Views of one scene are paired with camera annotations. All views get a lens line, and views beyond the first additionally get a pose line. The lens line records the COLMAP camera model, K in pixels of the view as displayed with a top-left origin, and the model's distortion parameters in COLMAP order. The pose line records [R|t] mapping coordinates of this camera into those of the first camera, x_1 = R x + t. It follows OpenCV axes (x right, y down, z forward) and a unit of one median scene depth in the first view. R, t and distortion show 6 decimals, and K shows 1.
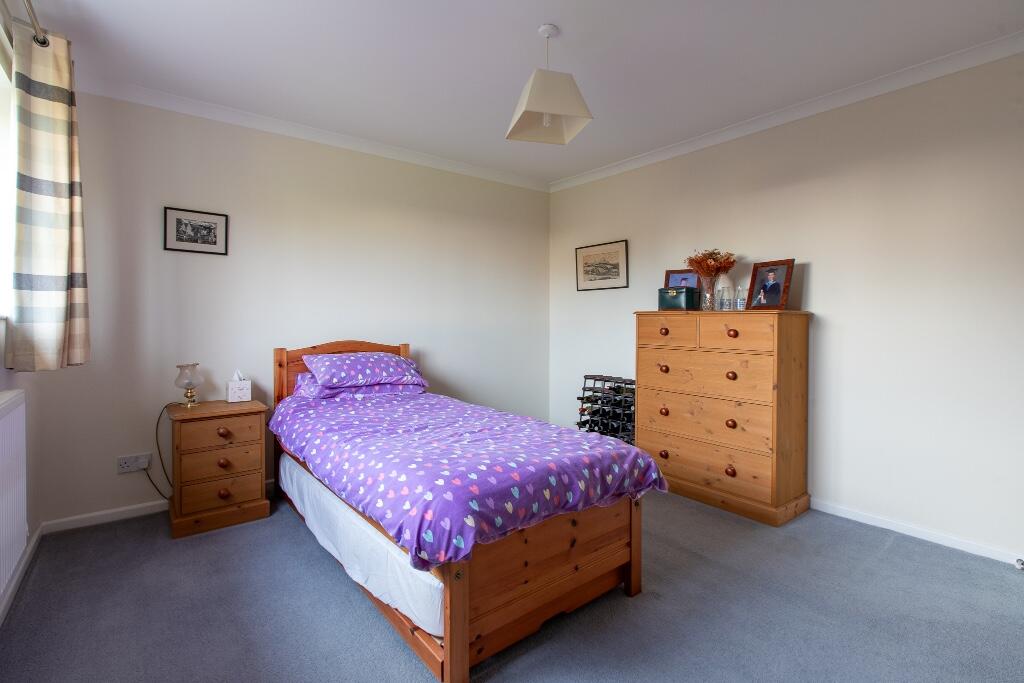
lens RADIAL K [[470.2, 0, 492.4], [0, 470.2, 318.6], [0, 0, 1]] dist [0.003896, -0.000613]
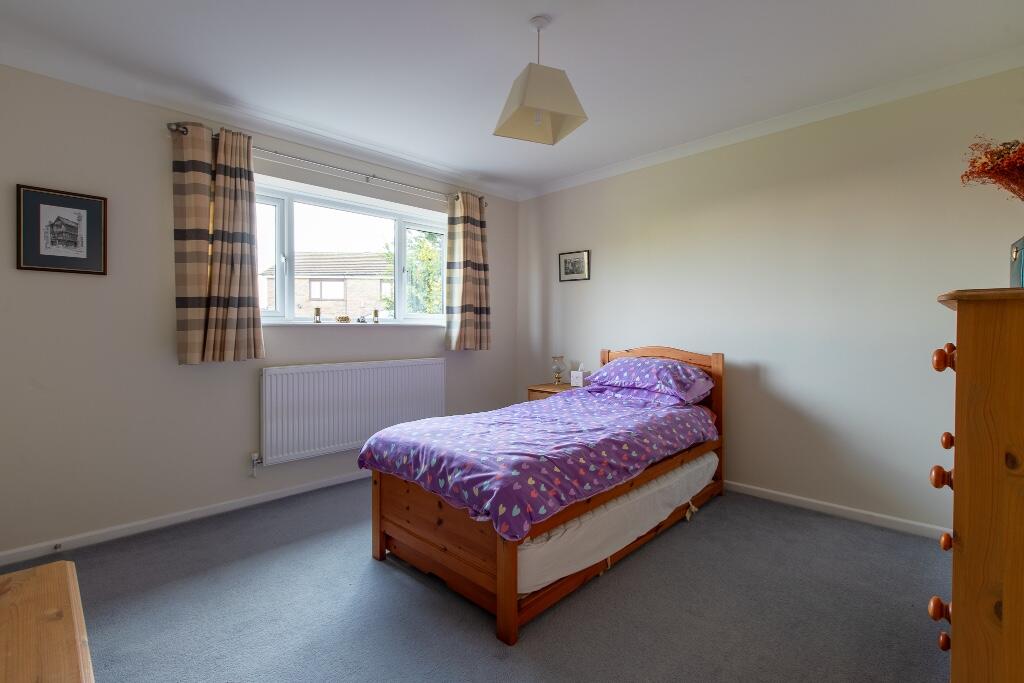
lens RADIAL K [[470.2, 0, 510.4], [0, 470.2, 334.6], [0, 0, 1]] dist [0.003896, -0.000613]
pose [[0.136442, 0.011283, -0.990584, 1.203107], [0.003546, 0.999923, 0.011878, 0.012427], [0.990642, -0.005133, 0.136392, 0.934936]]
